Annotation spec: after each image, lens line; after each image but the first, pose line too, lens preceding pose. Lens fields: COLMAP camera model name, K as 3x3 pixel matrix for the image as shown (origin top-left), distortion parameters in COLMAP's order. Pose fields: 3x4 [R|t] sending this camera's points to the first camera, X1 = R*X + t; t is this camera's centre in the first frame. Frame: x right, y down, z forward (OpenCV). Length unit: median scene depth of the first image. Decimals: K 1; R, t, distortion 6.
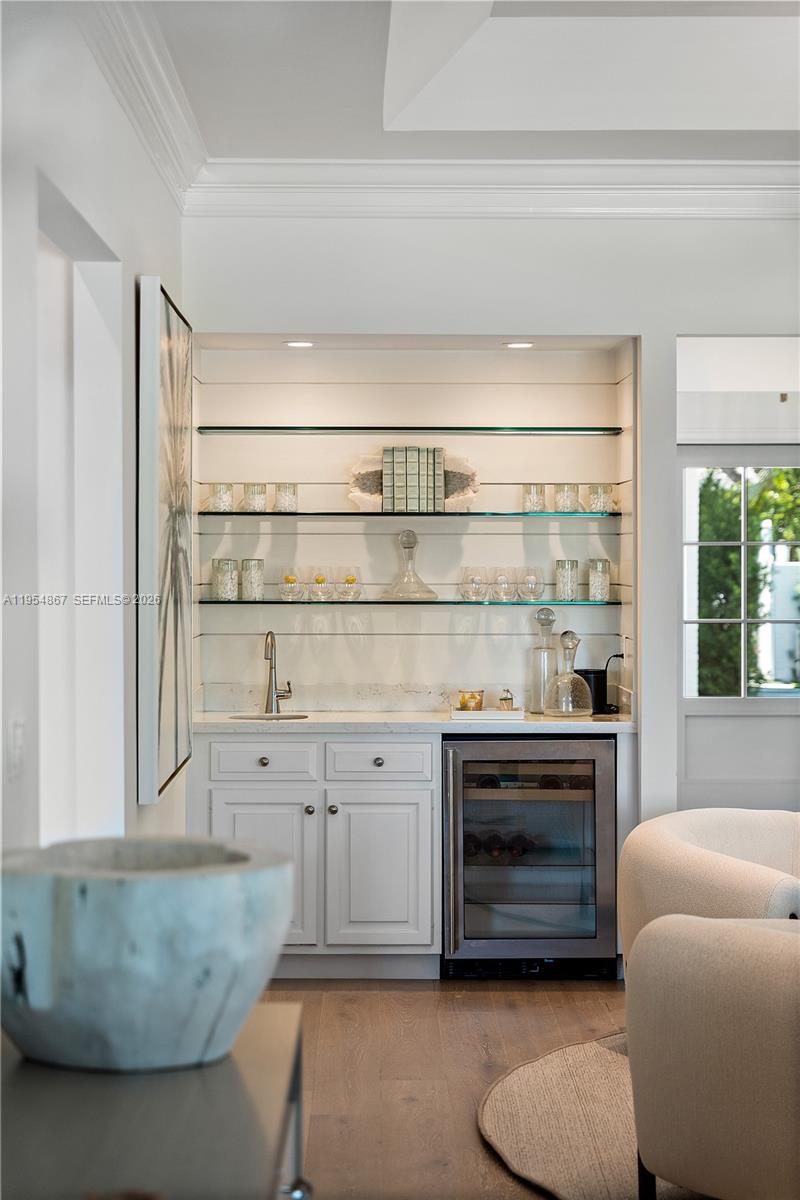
lens RADIAL K [[2213.0, 0, 395.6], [0, 2213.0, 590.1], [0, 0, 1]] dist [0.028136, 0.000000]
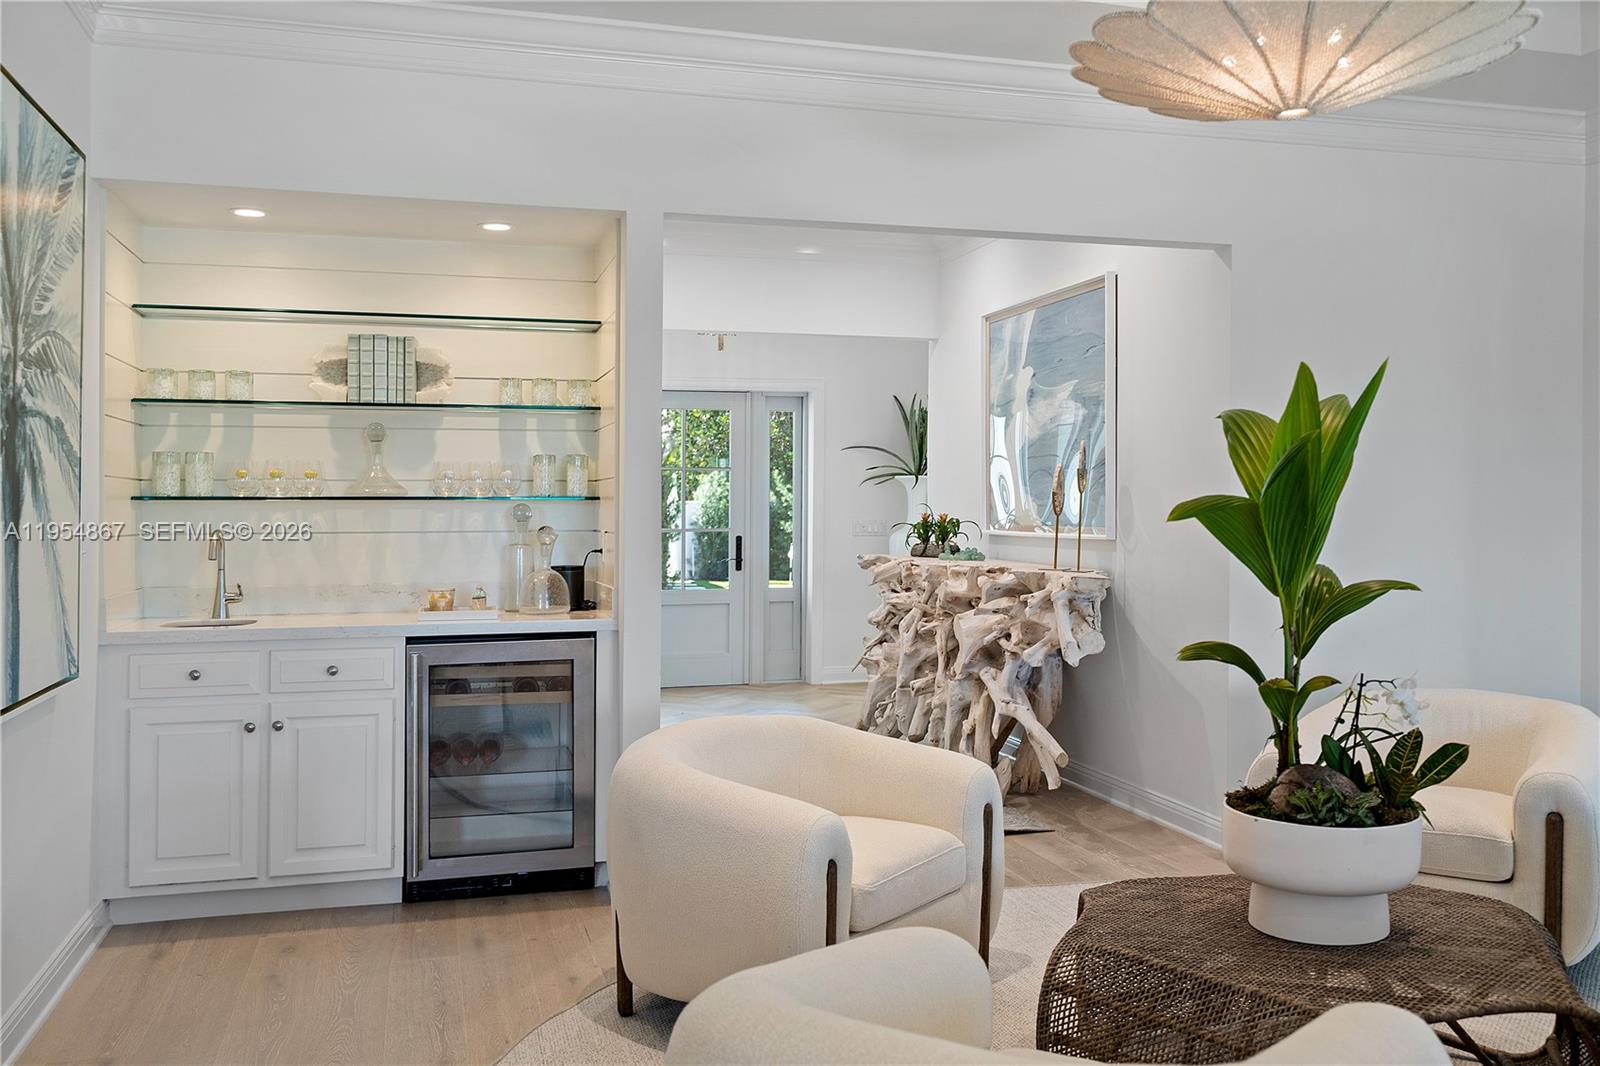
lens RADIAL K [[1415.8, 0, 839.1], [0, 1415.8, 433.3], [0, 0, 1]] dist [0.010366, -0.016232]
pose [[0.959411, 0.011039, 0.281794, 0.025723], [0.006708, 0.998058, -0.061937, 0.017177], [-0.281930, 0.061313, 0.957474, 0.363193]]
